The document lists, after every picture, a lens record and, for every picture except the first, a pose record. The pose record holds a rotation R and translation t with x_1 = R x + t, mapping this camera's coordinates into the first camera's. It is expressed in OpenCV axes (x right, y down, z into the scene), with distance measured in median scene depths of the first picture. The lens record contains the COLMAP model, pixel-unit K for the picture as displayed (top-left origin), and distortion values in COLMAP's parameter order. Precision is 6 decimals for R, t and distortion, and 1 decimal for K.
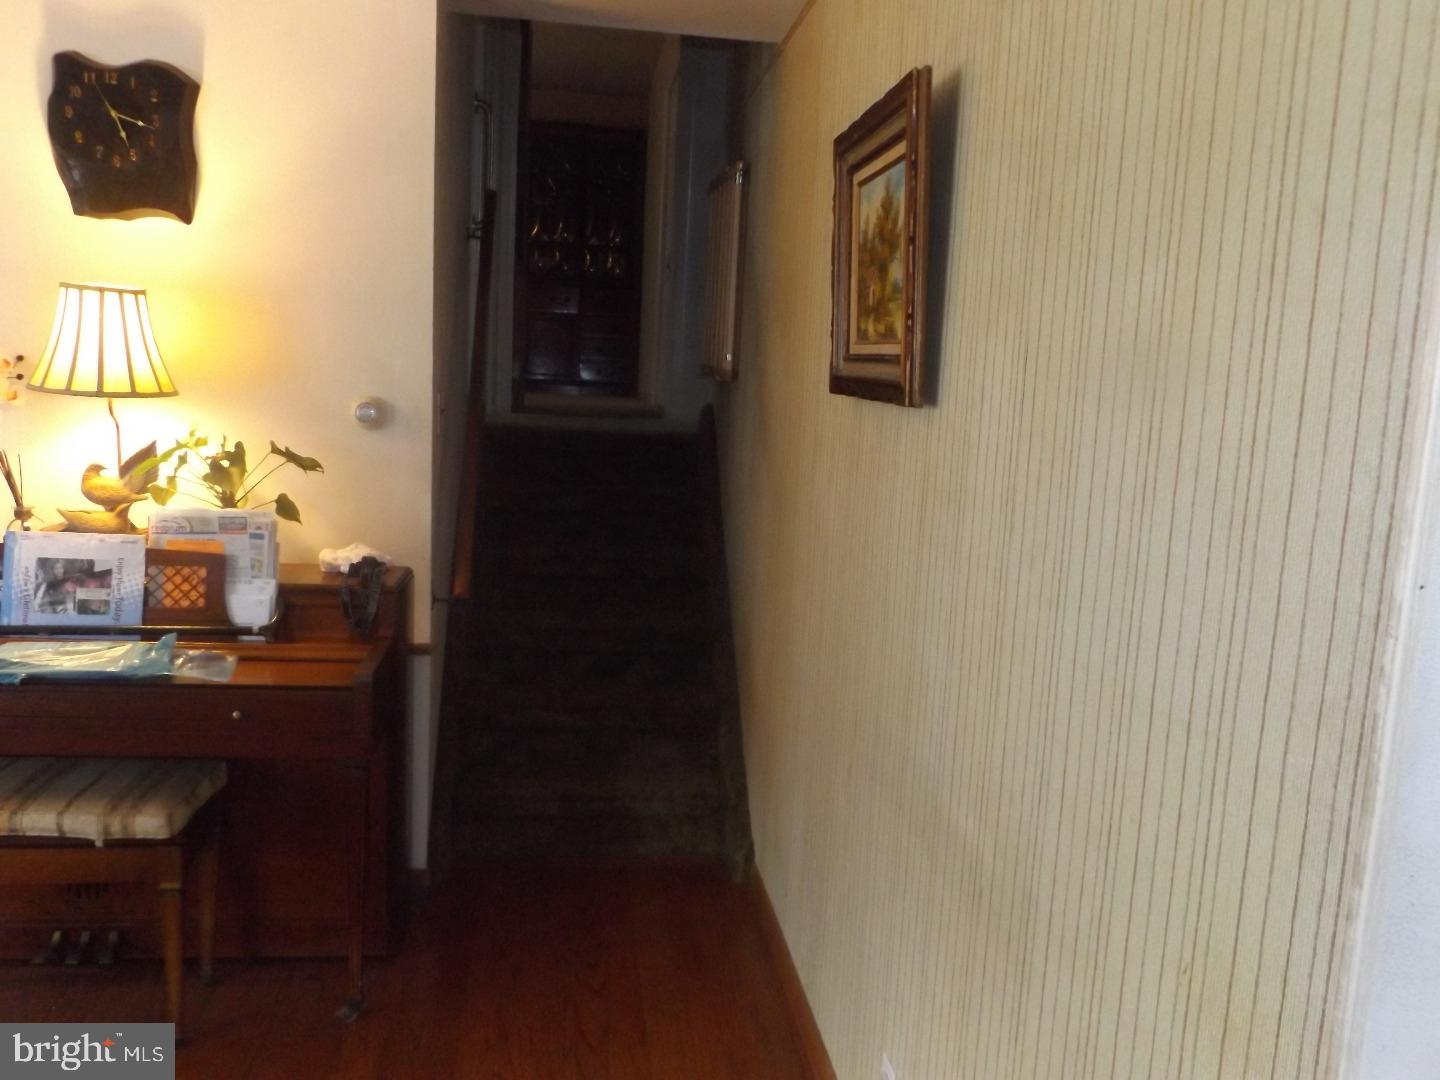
lens RADIAL K [[1155.5, 0, 719.4], [0, 1155.5, 540.8], [0, 0, 1]] dist [-0.001219, -0.001178]
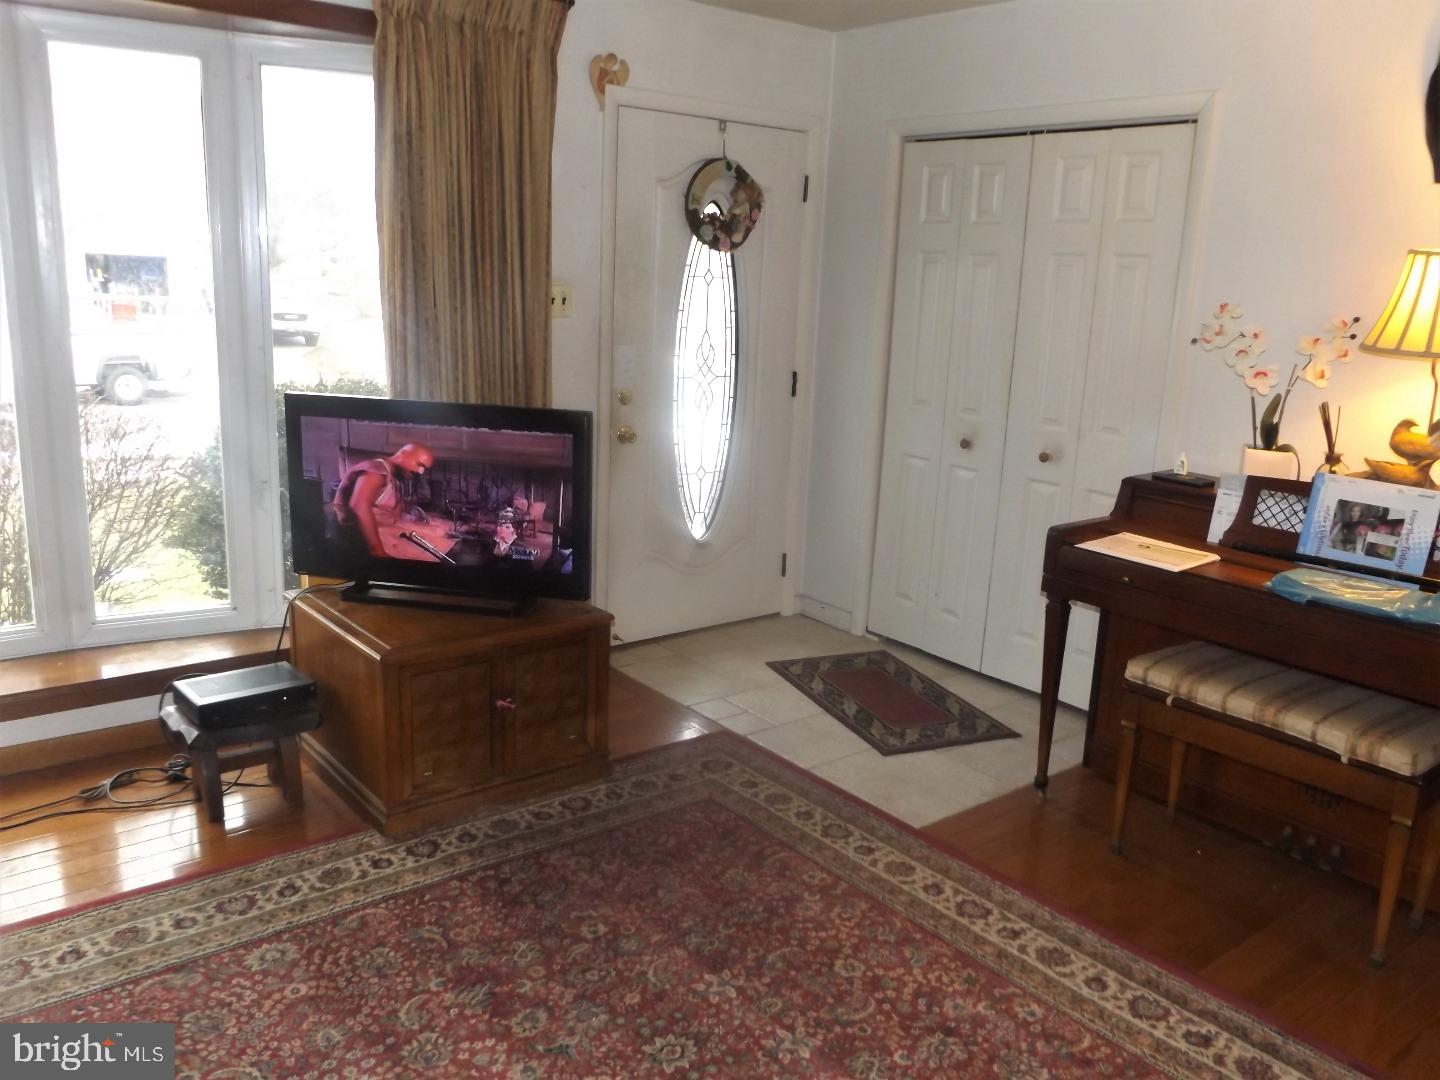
lens RADIAL K [[1155.5, 0, 715.2], [0, 1155.5, 544.5], [0, 0, 1]] dist [-0.001219, -0.001178]
pose [[0.521967, 0.167186, -0.836421, 0.038280], [-0.136685, 0.984325, 0.111451, 0.015895], [0.841943, 0.056153, 0.536637, -0.108701]]
